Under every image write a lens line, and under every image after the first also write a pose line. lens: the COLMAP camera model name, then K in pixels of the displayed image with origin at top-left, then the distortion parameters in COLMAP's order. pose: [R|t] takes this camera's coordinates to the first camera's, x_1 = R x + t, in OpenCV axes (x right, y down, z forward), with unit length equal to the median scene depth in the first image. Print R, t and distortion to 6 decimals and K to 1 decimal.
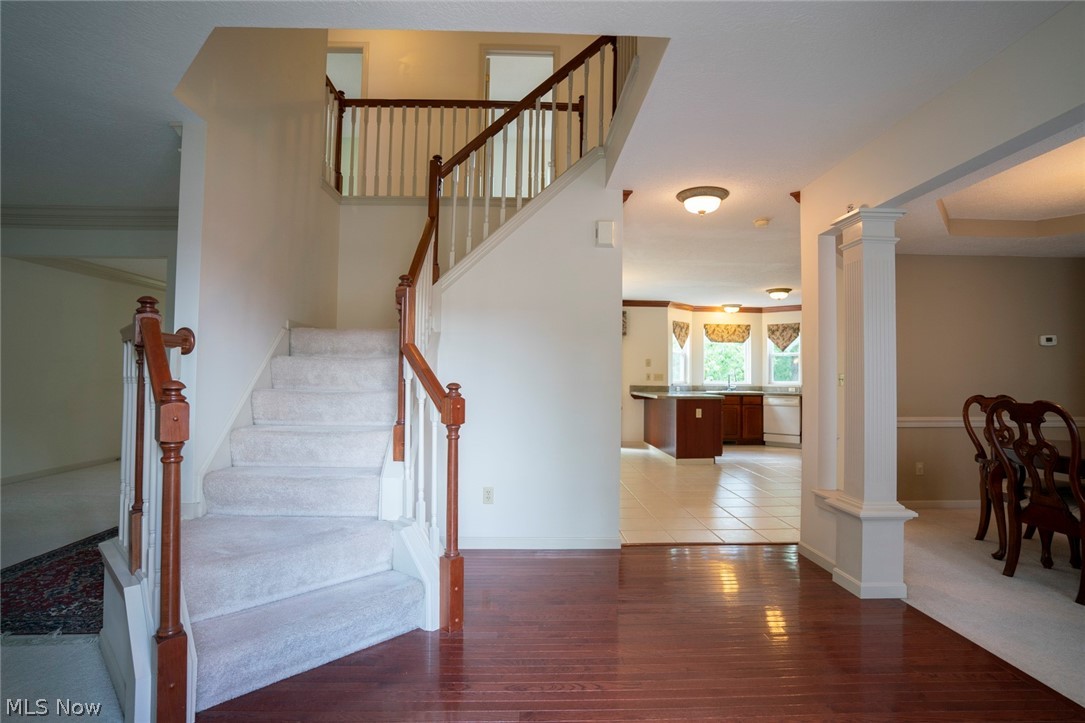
lens RADIAL K [[526.0, 0, 536.9], [0, 526.0, 360.9], [0, 0, 1]] dist [-0.024205, 0.000248]
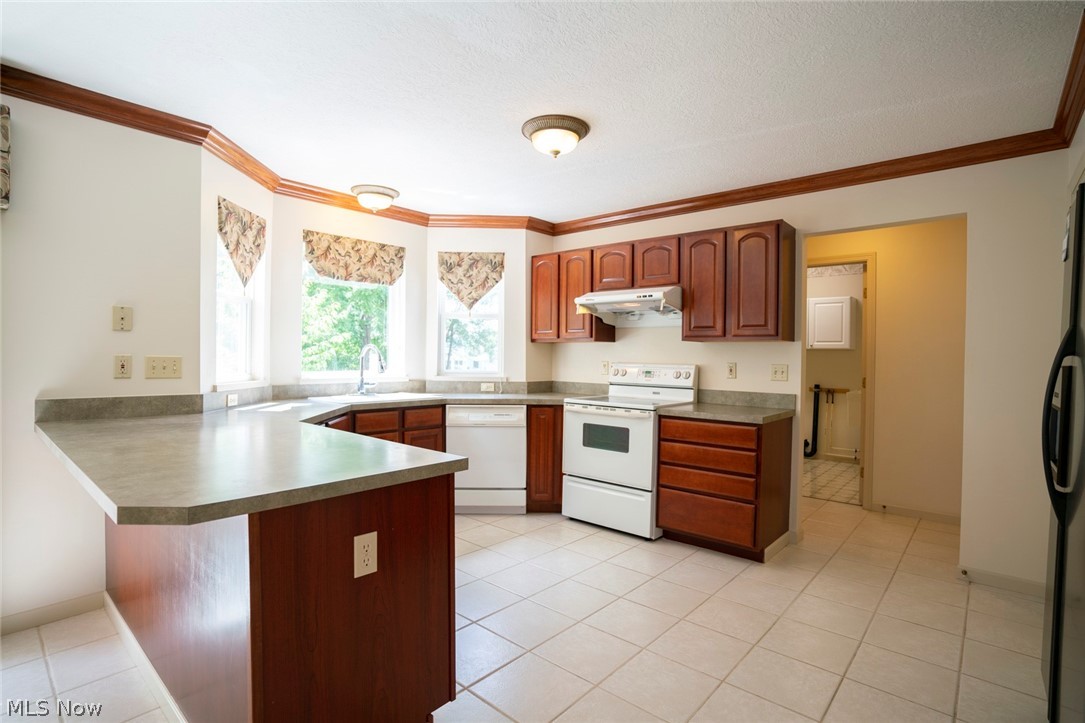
lens RADIAL K [[526.0, 0, 532.6], [0, 526.0, 359.3], [0, 0, 1]] dist [-0.024205, 0.000248]
pose [[0.689745, -0.009519, 0.723990, 0.153518], [-0.024442, 0.999038, 0.036422, 0.009387], [-0.723640, -0.042818, 0.688848, 0.610262]]
